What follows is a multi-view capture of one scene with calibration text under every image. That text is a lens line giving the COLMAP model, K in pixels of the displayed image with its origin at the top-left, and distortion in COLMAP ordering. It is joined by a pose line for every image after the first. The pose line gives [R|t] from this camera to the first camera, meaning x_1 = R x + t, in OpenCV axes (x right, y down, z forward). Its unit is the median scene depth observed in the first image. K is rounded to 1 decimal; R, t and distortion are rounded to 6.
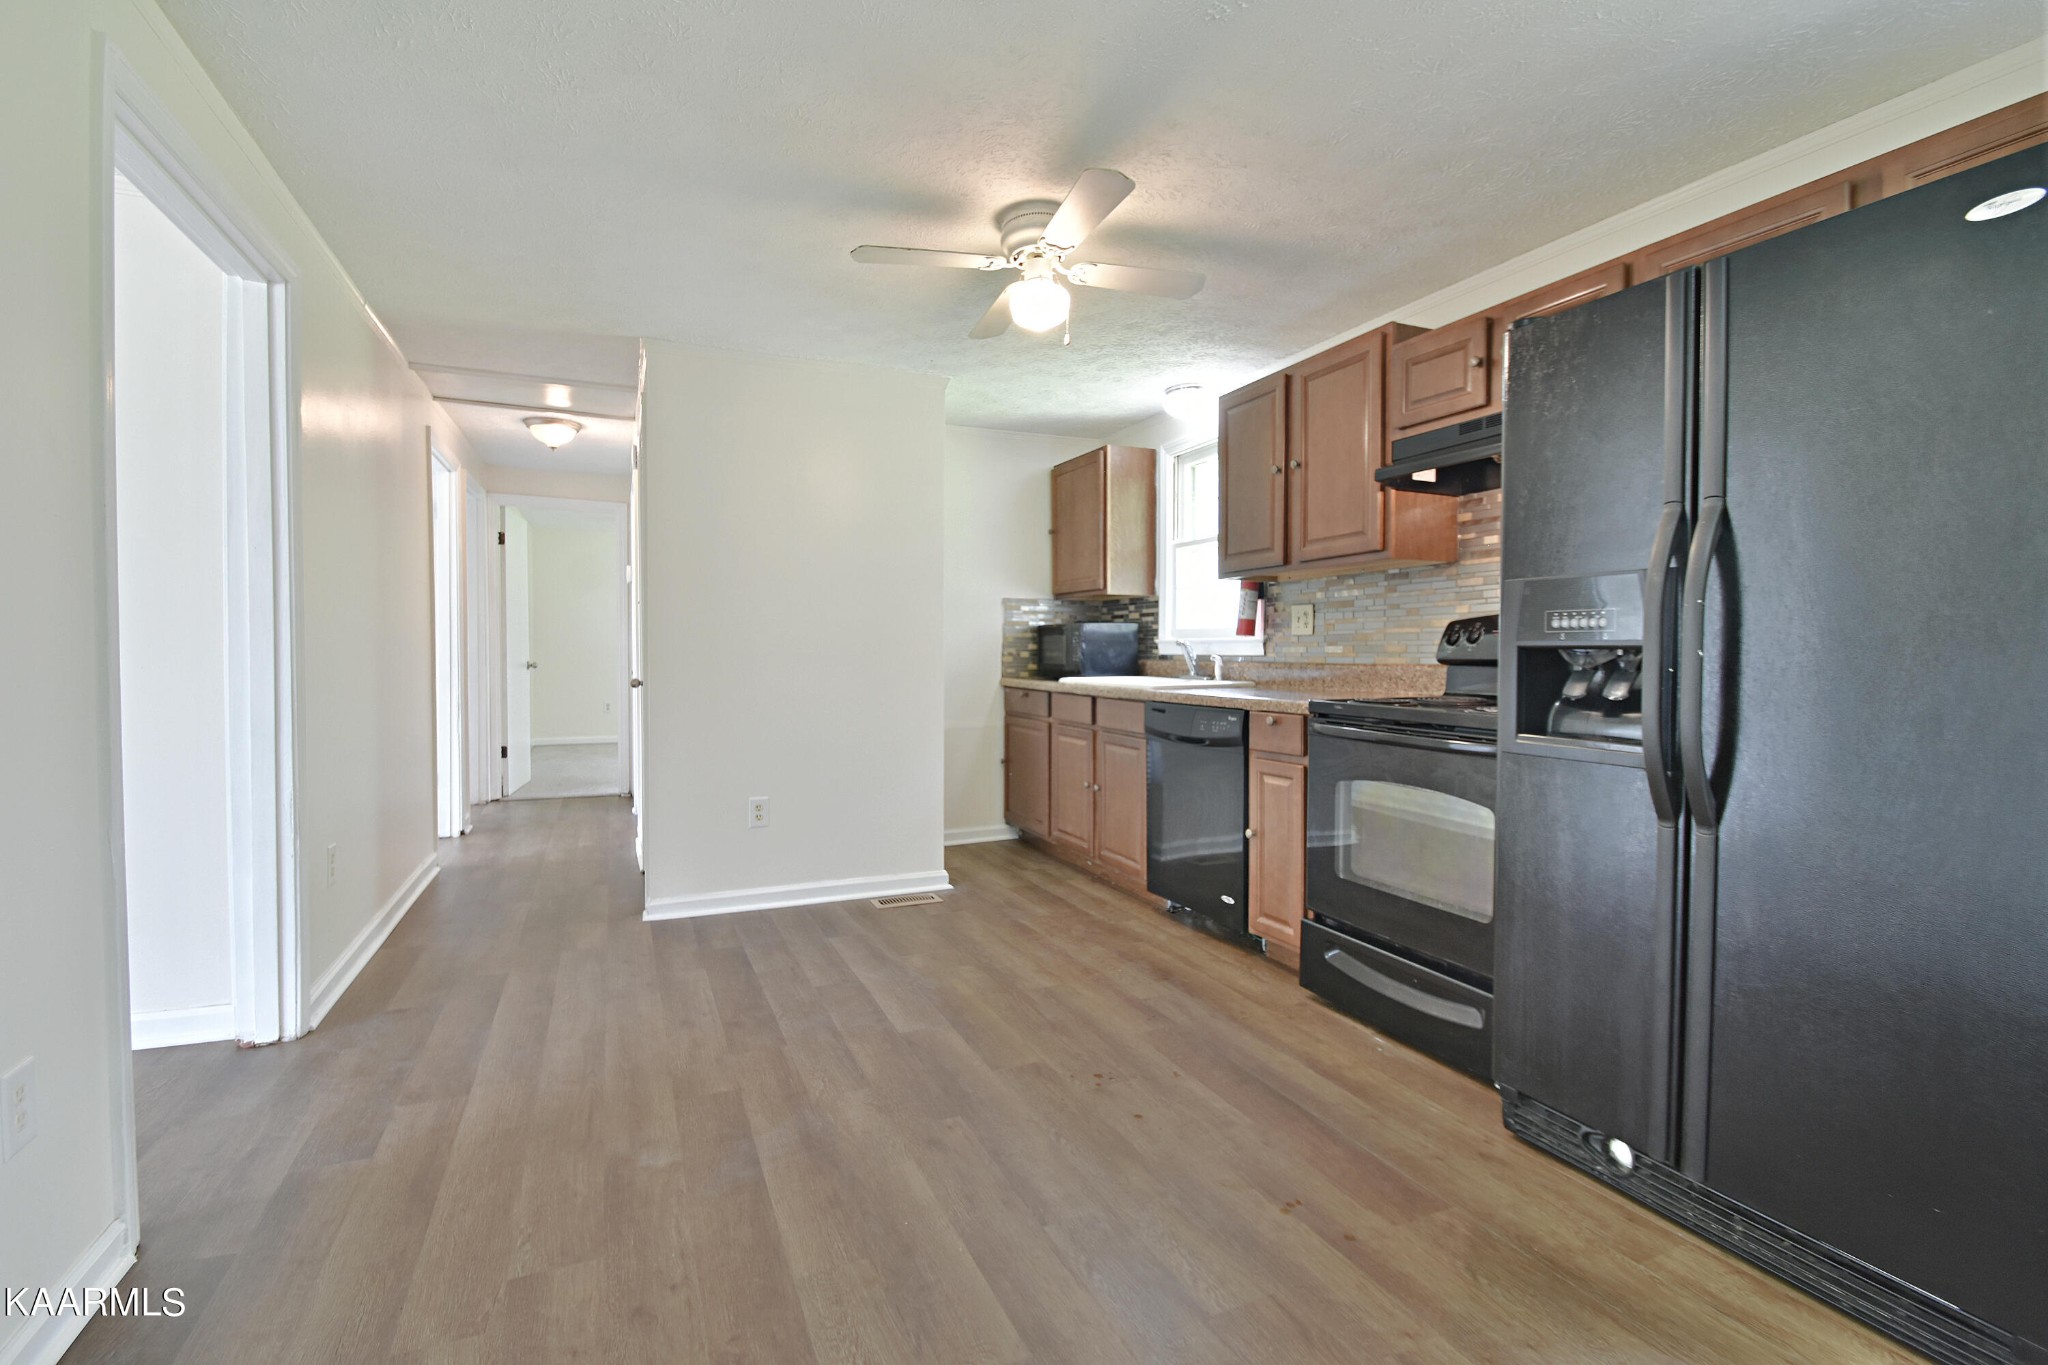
lens RADIAL K [[892.4, 0, 999.4], [0, 892.4, 667.9], [0, 0, 1]] dist [0.013829, -0.016908]
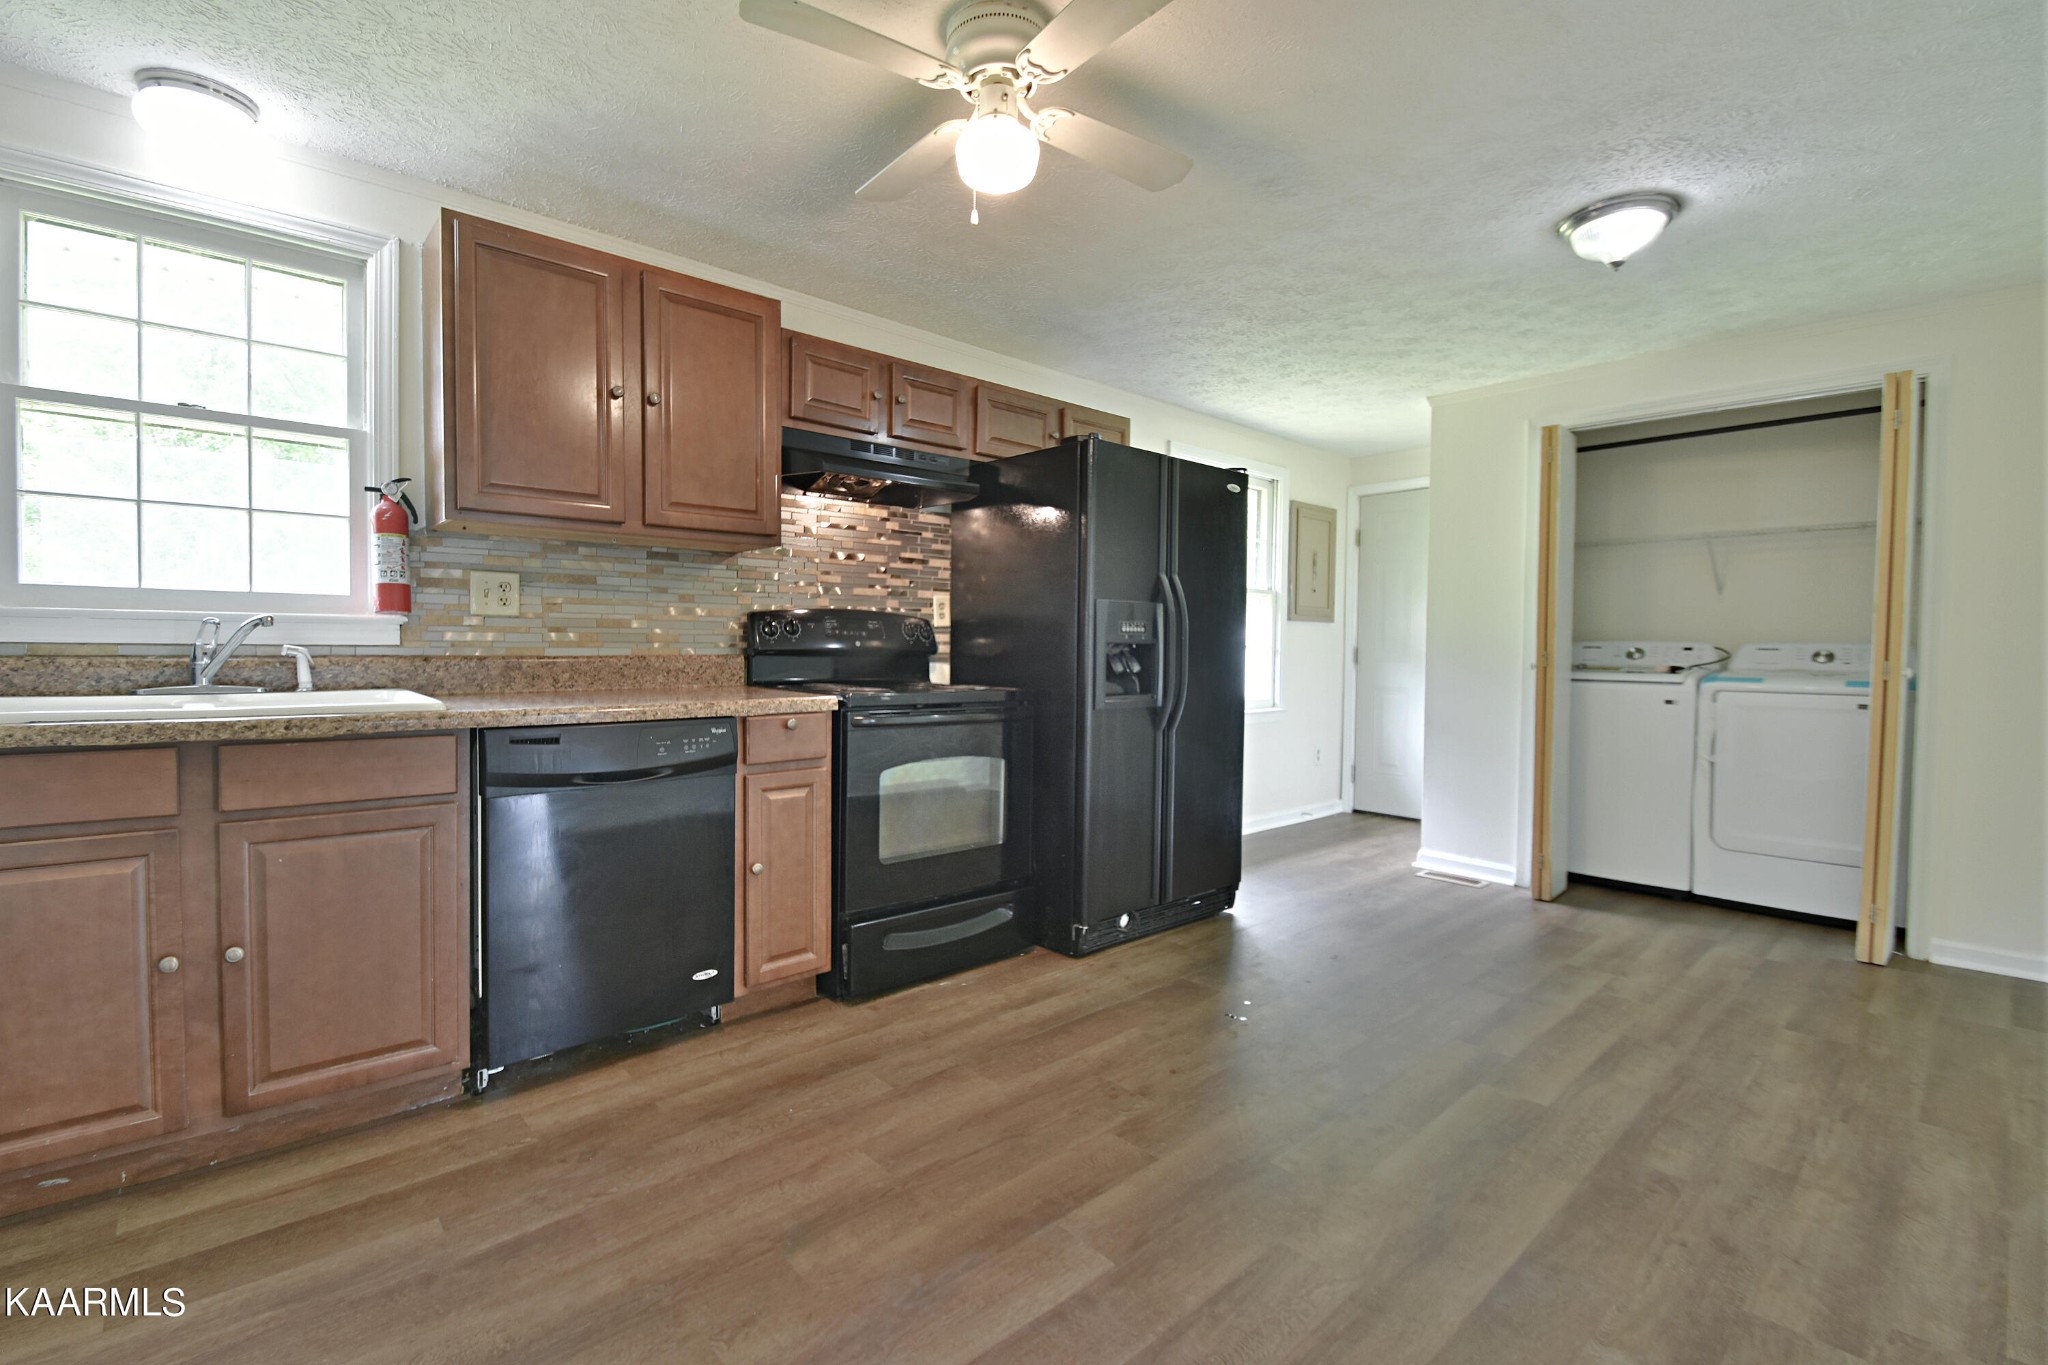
lens RADIAL K [[892.4, 0, 999.4], [0, 892.4, 667.9], [0, 0, 1]] dist [0.013829, -0.016908]
pose [[-0.311860, -0.028582, 0.949698, -0.575587], [0.005614, 0.999475, 0.031924, -0.020731], [-0.950112, 0.015287, -0.311535, 1.097758]]
